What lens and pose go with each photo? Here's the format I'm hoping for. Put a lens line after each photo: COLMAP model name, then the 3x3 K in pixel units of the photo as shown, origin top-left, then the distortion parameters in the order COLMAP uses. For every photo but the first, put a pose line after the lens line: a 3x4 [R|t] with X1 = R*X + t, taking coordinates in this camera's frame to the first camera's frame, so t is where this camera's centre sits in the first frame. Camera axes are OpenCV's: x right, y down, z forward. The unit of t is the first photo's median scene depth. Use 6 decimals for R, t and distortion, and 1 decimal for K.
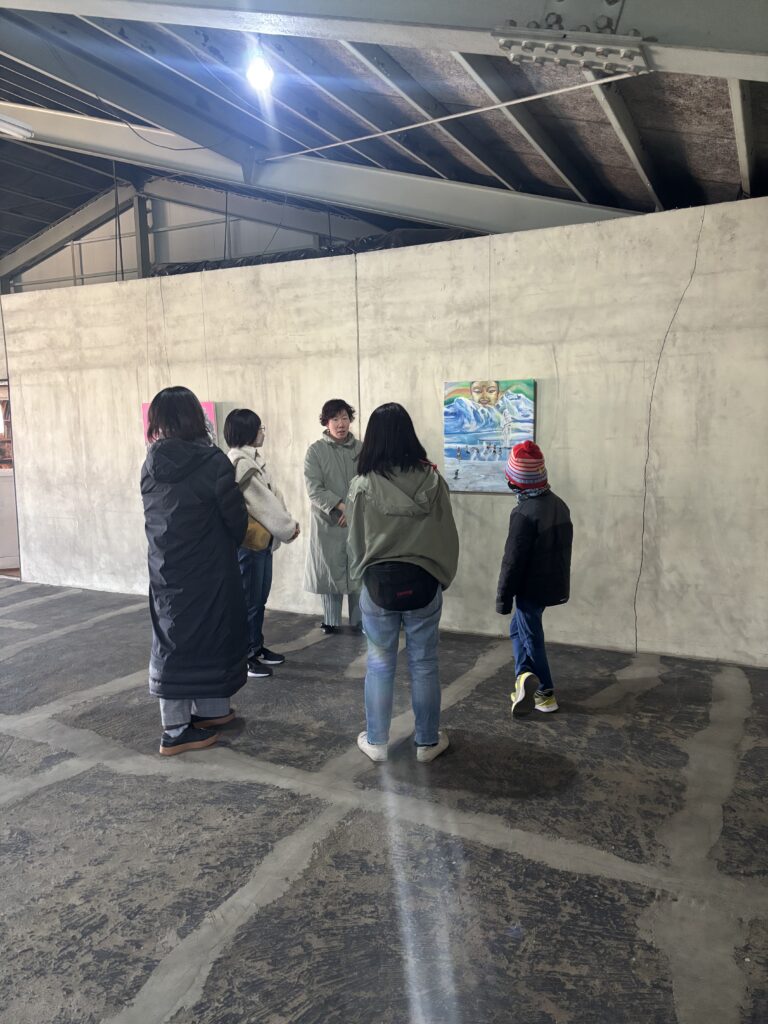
lens RADIAL K [[774.8, 0, 383.6], [0, 774.8, 503.4], [0, 0, 1]] dist [0.024567, -0.008034]
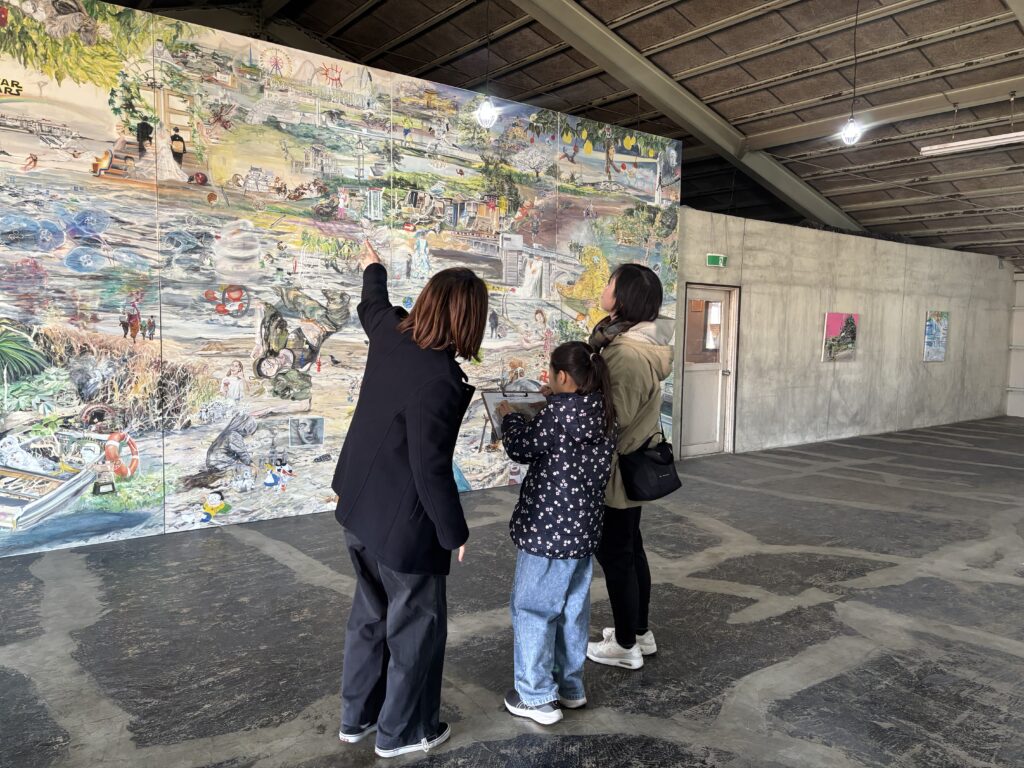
lens RADIAL K [[774.8, 0, 509.8], [0, 774.8, 381.8], [0, 0, 1]] dist [0.024567, -0.008034]
pose [[0.437299, -0.045342, 0.898173, -2.434590], [0.071721, 0.997305, 0.015428, -0.077282], [-0.896452, 0.057671, 0.439372, 1.120863]]
